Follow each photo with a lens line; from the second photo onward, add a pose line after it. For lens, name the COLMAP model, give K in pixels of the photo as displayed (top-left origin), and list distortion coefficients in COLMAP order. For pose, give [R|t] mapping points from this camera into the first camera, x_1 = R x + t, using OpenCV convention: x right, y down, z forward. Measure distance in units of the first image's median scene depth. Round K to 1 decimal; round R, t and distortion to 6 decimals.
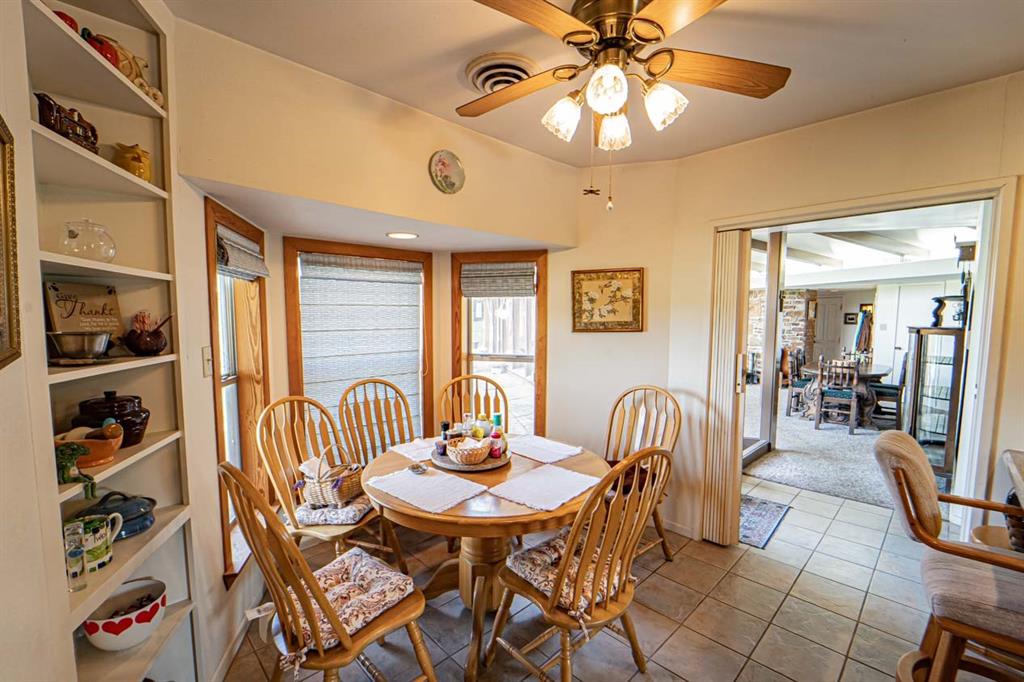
lens RADIAL K [[420.7, 0, 511.9], [0, 420.7, 346.6], [0, 0, 1]] dist [-0.022846, -0.000743]
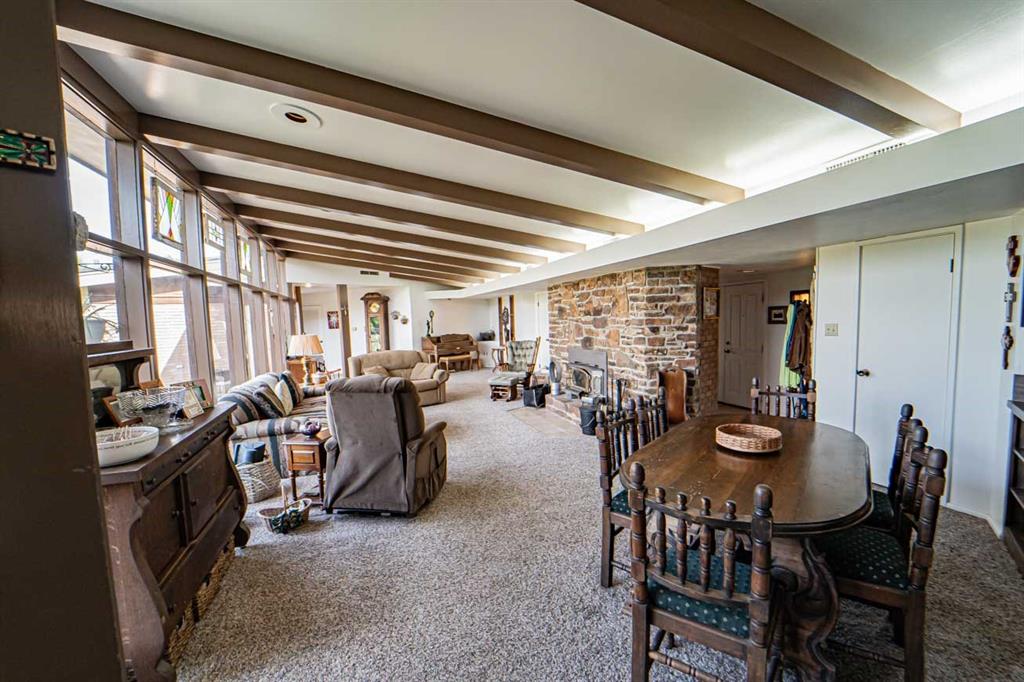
lens RADIAL K [[420.7, 0, 505.6], [0, 420.7, 346.0], [0, 0, 1]] dist [-0.022846, -0.000743]
pose [[0.995536, -0.036820, 0.086902, 0.388806], [0.038140, 0.999180, -0.013573, -0.030732], [-0.086331, 0.016827, 0.996124, 0.449790]]
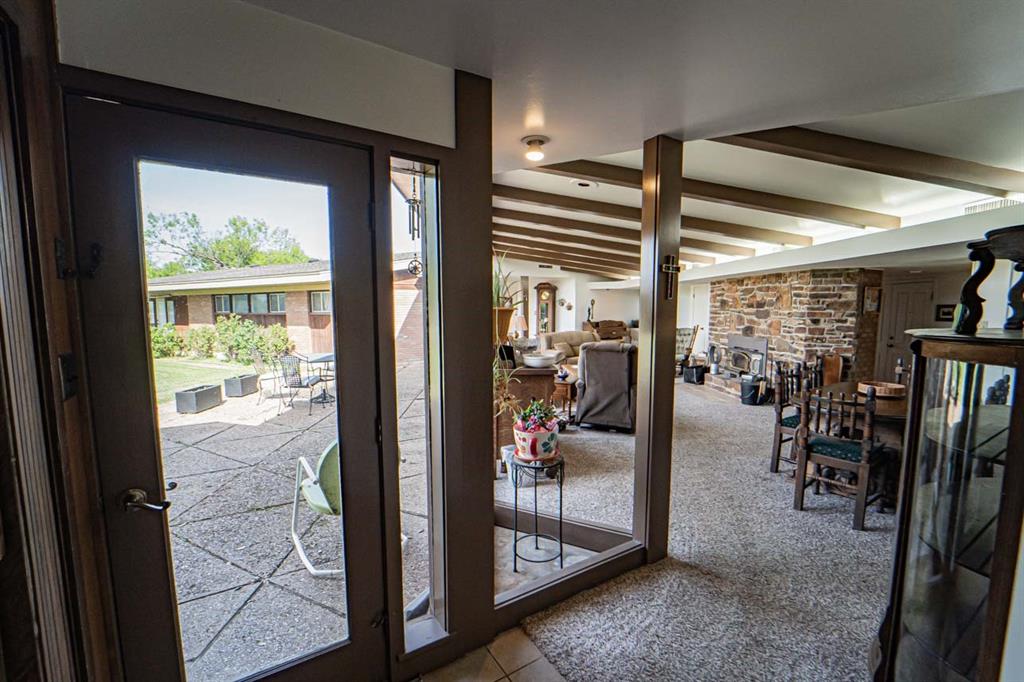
lens RADIAL K [[420.7, 0, 510.7], [0, 420.7, 349.2], [0, 0, 1]] dist [-0.022846, -0.000743]
pose [[0.981258, 0.016076, -0.192027, 0.281527], [-0.012435, 0.999720, 0.020152, -0.014522], [0.192297, -0.017386, 0.981183, 0.233100]]
